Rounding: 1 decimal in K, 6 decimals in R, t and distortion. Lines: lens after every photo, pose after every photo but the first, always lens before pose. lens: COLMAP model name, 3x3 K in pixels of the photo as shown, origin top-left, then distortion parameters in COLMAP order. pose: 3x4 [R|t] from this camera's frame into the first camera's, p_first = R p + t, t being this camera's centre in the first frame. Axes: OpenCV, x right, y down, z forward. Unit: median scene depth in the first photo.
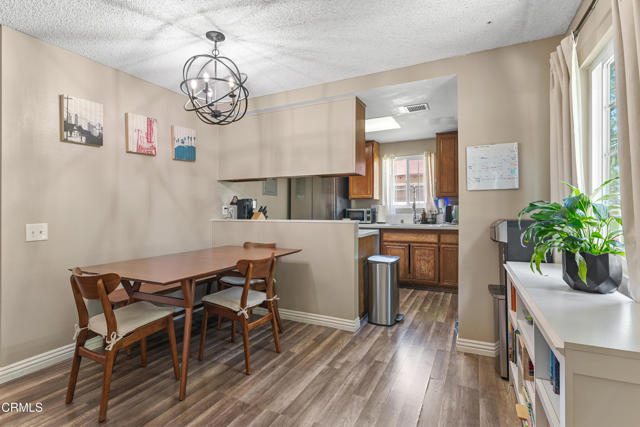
lens RADIAL K [[308.7, 0, 327.3], [0, 308.7, 205.8], [0, 0, 1]] dist [-0.002289, 0.000056]
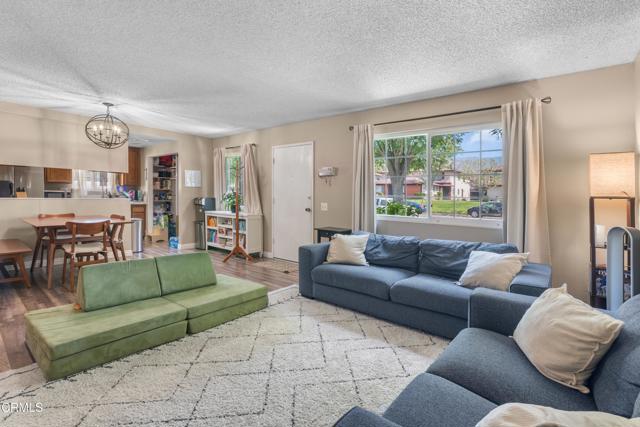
lens RADIAL K [[284.8, 0, 328.0], [0, 284.8, 202.1], [0, 0, 1]] dist [-0.017866, 0.000046]
pose [[0.191848, -0.009392, 0.981380, -1.283777], [-0.034060, 0.999288, 0.016221, 0.000531], [-0.980833, -0.036538, 0.191392, -0.512898]]
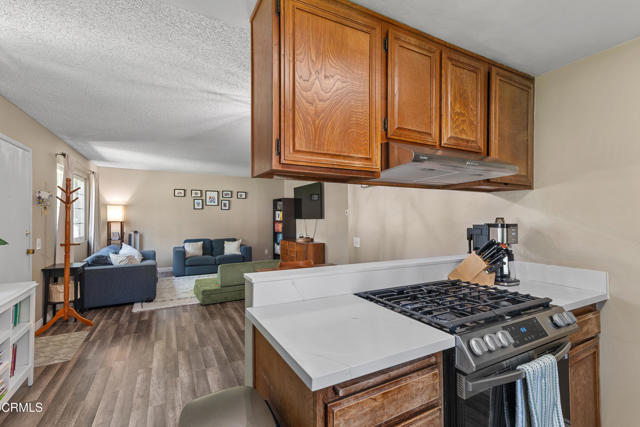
lens RADIAL K [[292.0, 0, 332.5], [0, 292.0, 216.7], [0, 0, 1]] dist [0.018332, 0.000021]
pose [[-0.565308, 0.004408, -0.824868, 0.376956], [0.008572, 0.999963, -0.000532, -0.042615], [0.824836, -0.007372, -0.565325, 1.272170]]
